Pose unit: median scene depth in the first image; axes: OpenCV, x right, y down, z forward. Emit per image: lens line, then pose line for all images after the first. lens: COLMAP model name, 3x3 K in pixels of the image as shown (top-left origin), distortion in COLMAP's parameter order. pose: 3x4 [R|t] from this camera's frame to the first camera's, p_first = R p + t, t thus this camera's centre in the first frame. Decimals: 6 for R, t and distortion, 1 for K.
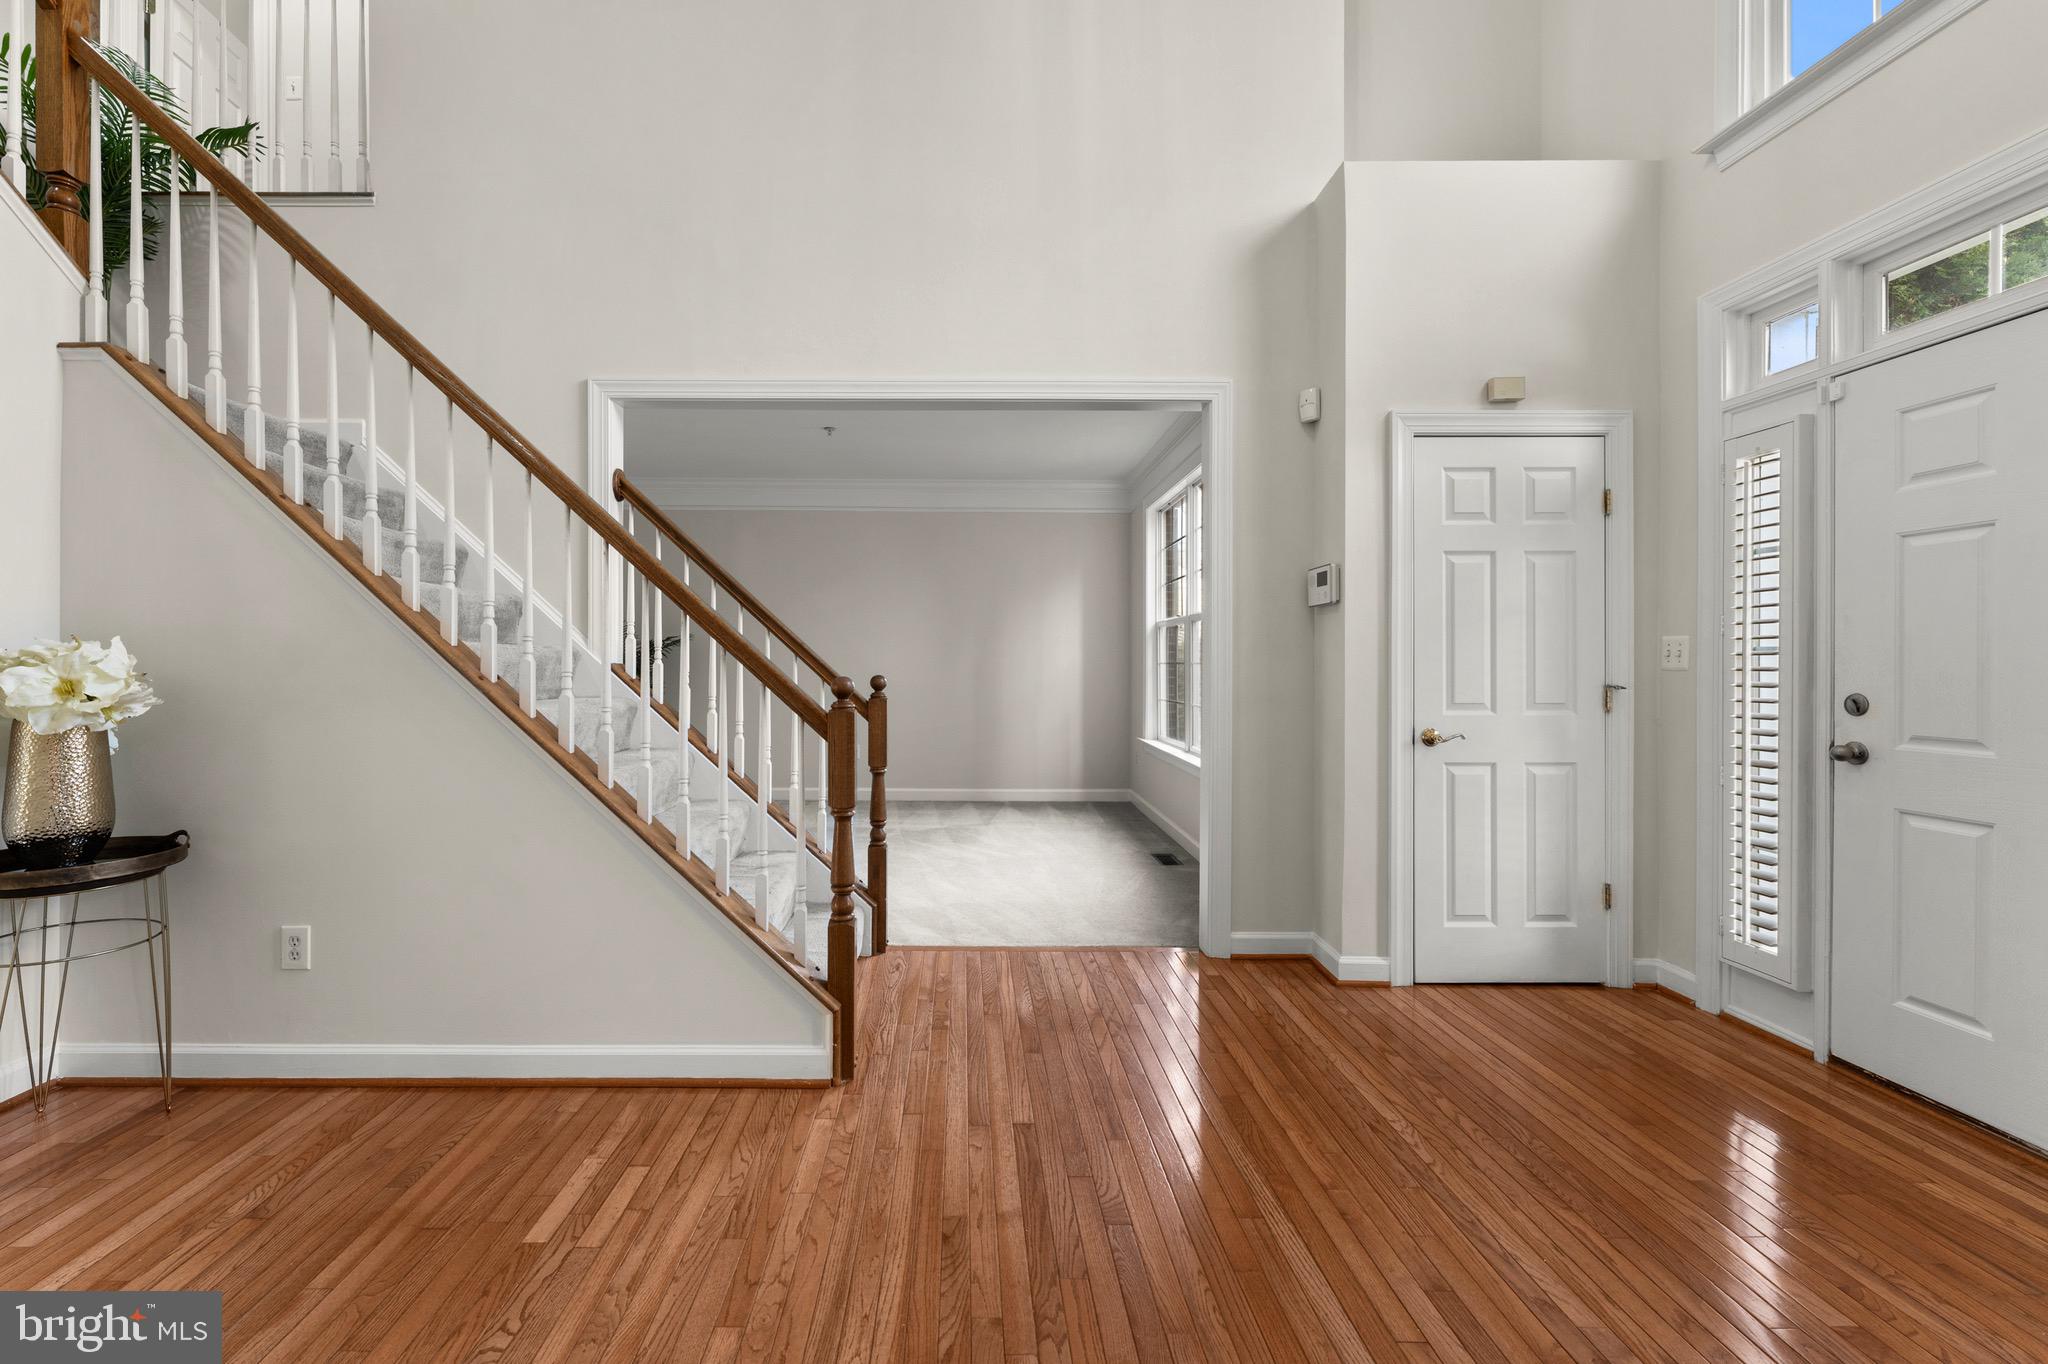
lens RADIAL K [[831.4, 0, 971.2], [0, 831.4, 663.1], [0, 0, 1]] dist [-0.001867, 0.000509]
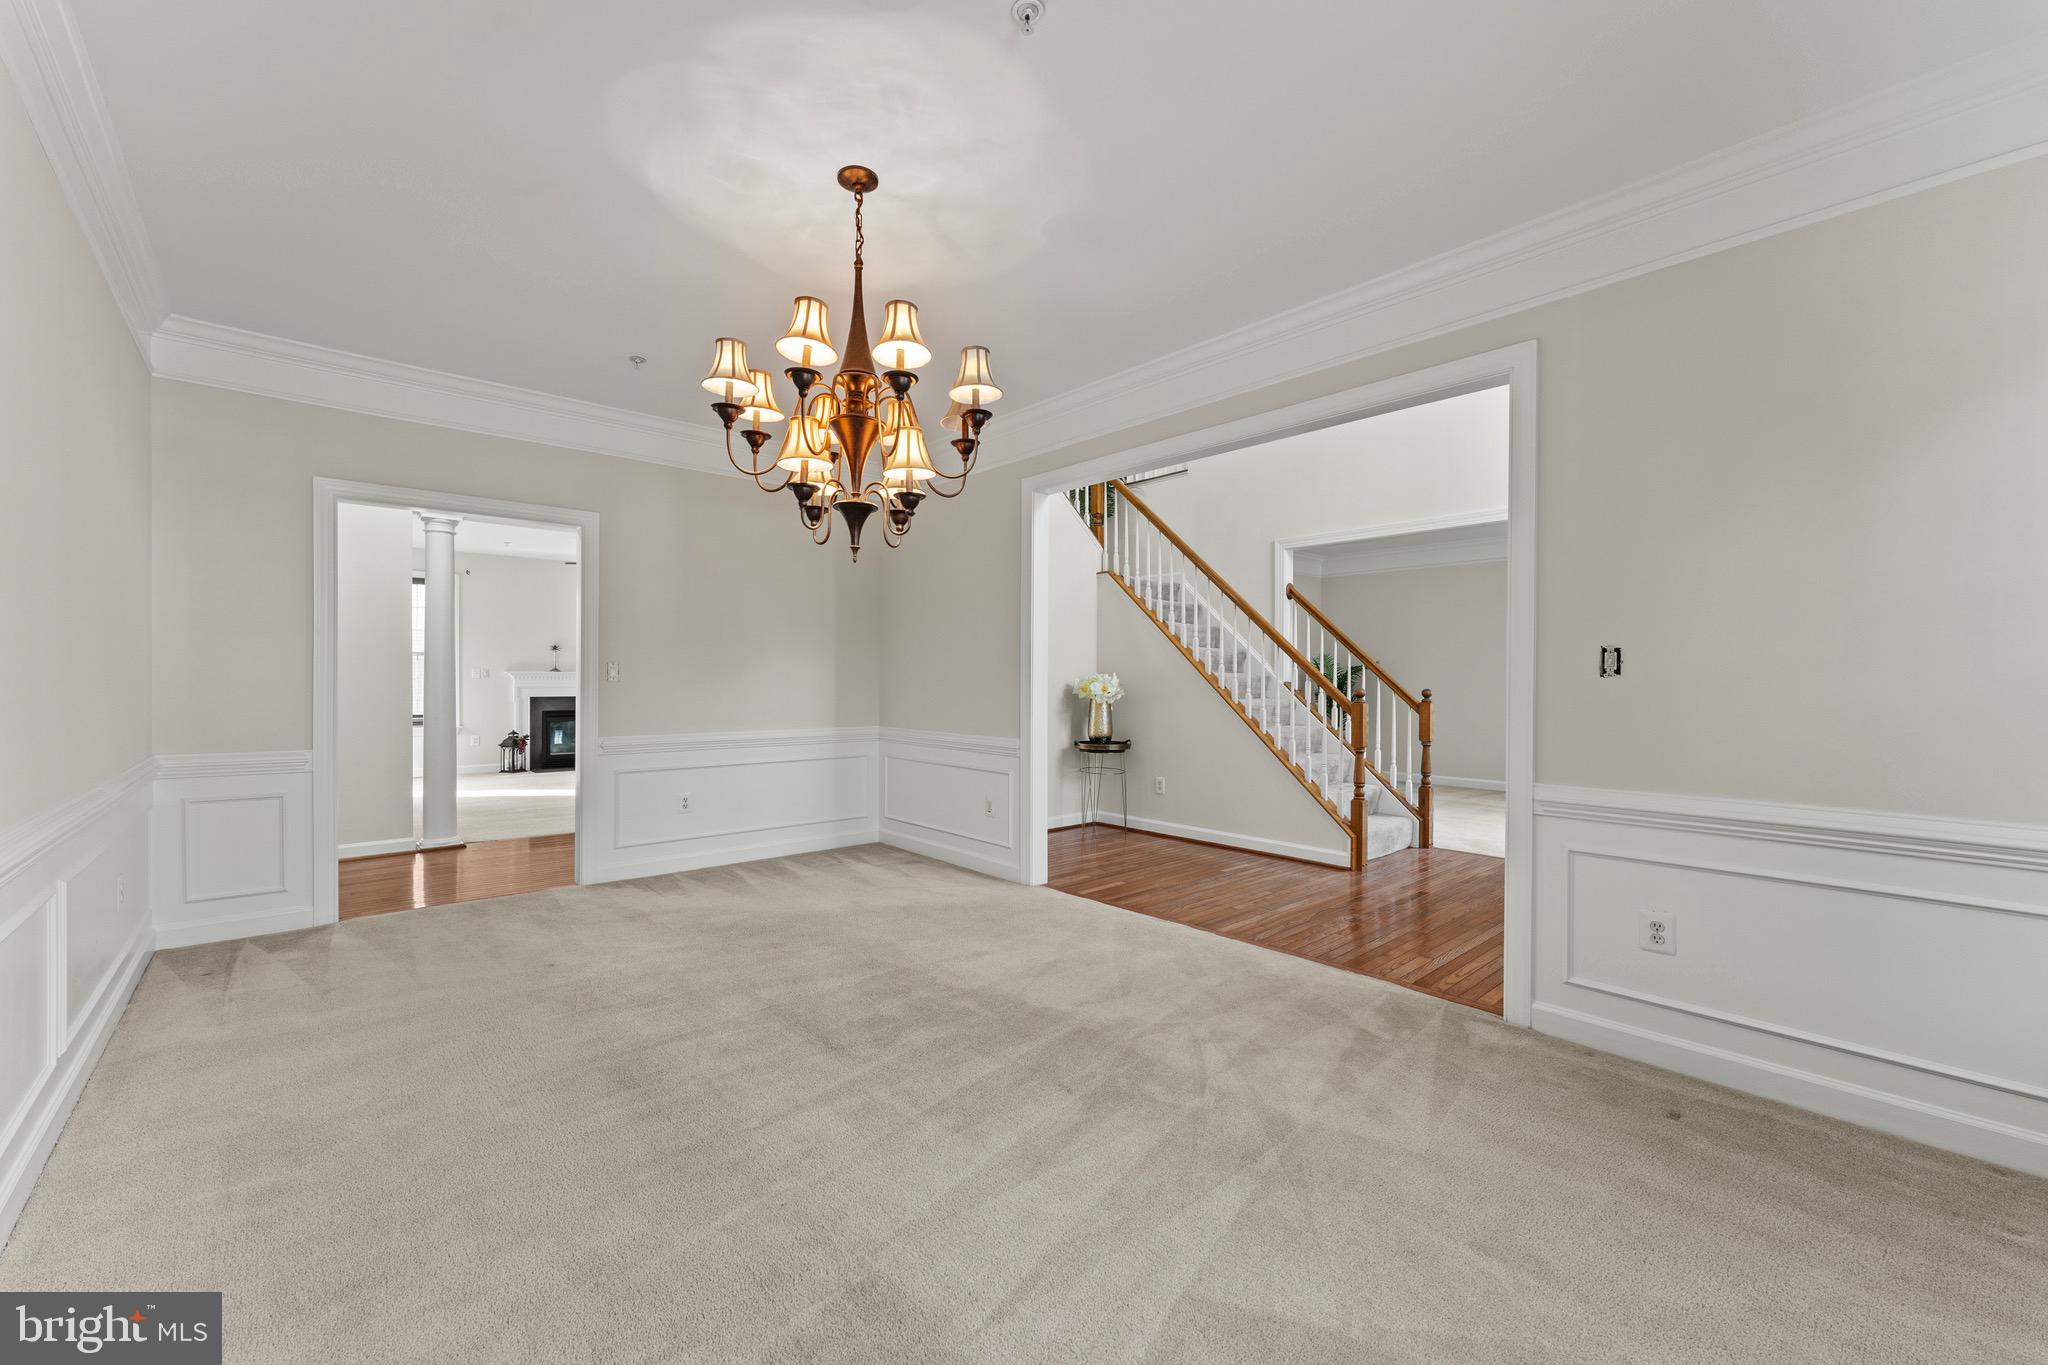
lens RADIAL K [[815.9, 0, 1020.3], [0, 815.9, 689.4], [0, 0, 1]] dist [0.002772, -0.001070]
pose [[0.661247, 0.002666, -0.750163, 0.873254], [-0.002840, 0.999995, 0.001051, 0.024133], [0.750163, 0.001435, 0.661252, -1.092688]]
